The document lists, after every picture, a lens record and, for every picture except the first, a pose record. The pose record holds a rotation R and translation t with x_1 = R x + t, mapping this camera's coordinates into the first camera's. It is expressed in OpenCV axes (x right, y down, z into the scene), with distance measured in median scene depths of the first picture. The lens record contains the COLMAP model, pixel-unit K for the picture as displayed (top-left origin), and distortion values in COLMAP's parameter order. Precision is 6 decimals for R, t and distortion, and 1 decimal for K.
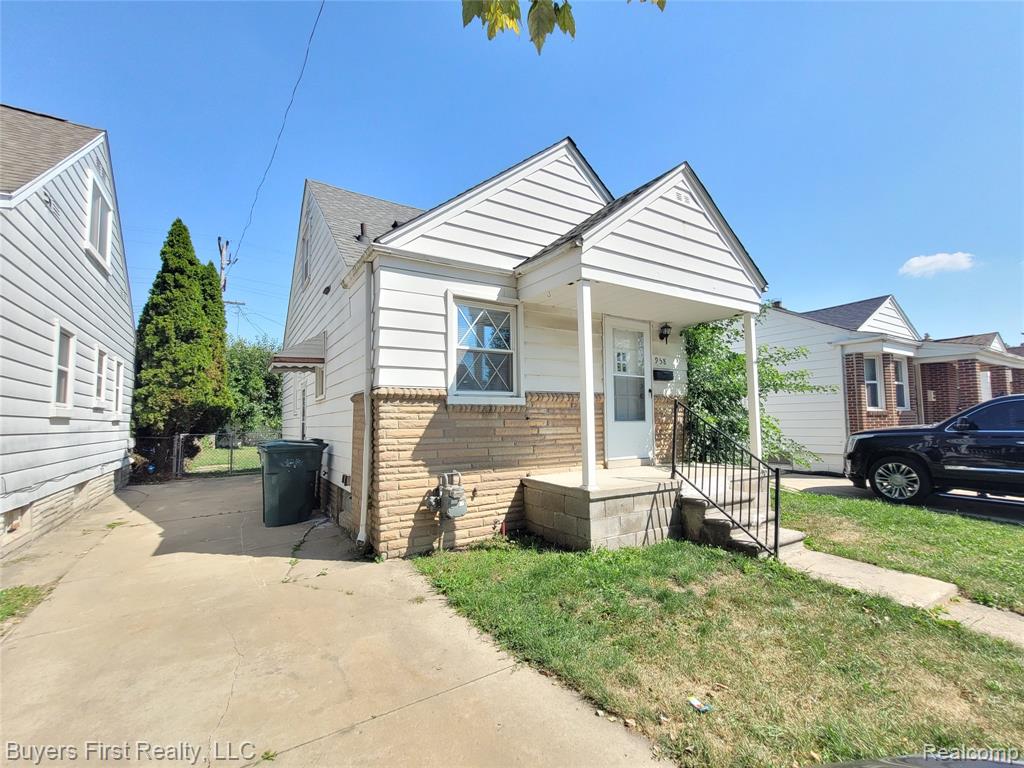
lens RADIAL K [[417.9, 0, 511.3], [0, 417.9, 385.1], [0, 0, 1]] dist [-0.000189, -0.000027]
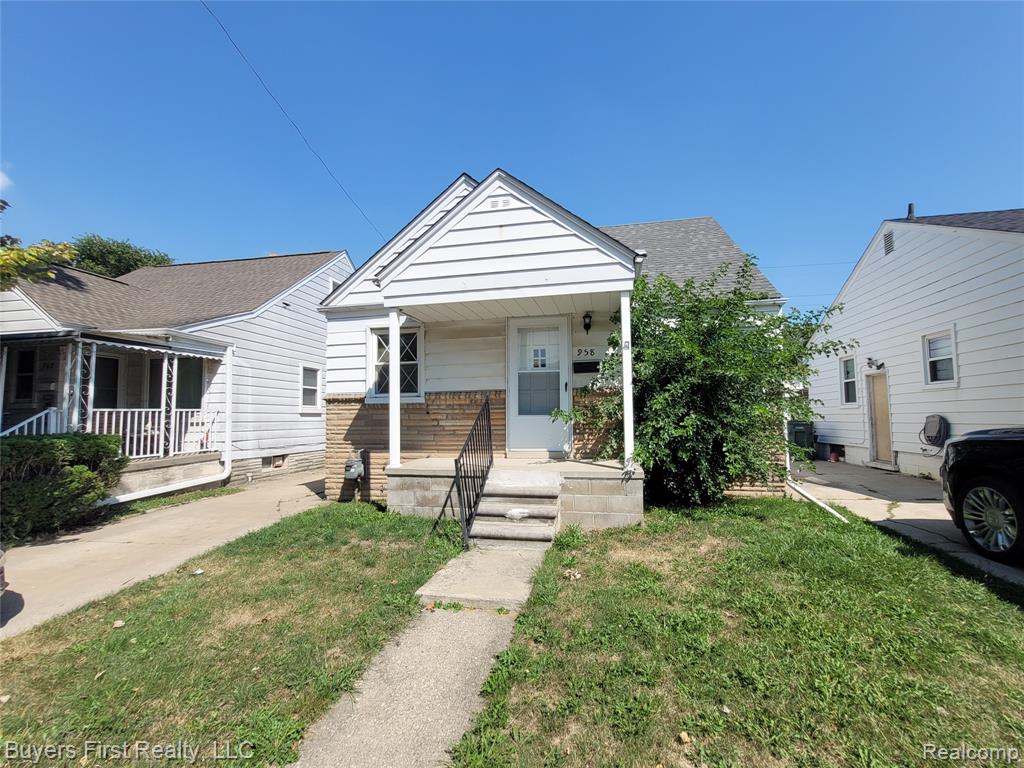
lens RADIAL K [[404.3, 0, 512.0], [0, 404.3, 384.0], [0, 0, 1]] dist [-0.000783, -0.000017]
pose [[0.761705, -0.049491, -0.646031, 1.049567], [0.058336, 0.998267, -0.007693, 0.015593], [0.645292, -0.031827, 0.763272, 0.223568]]
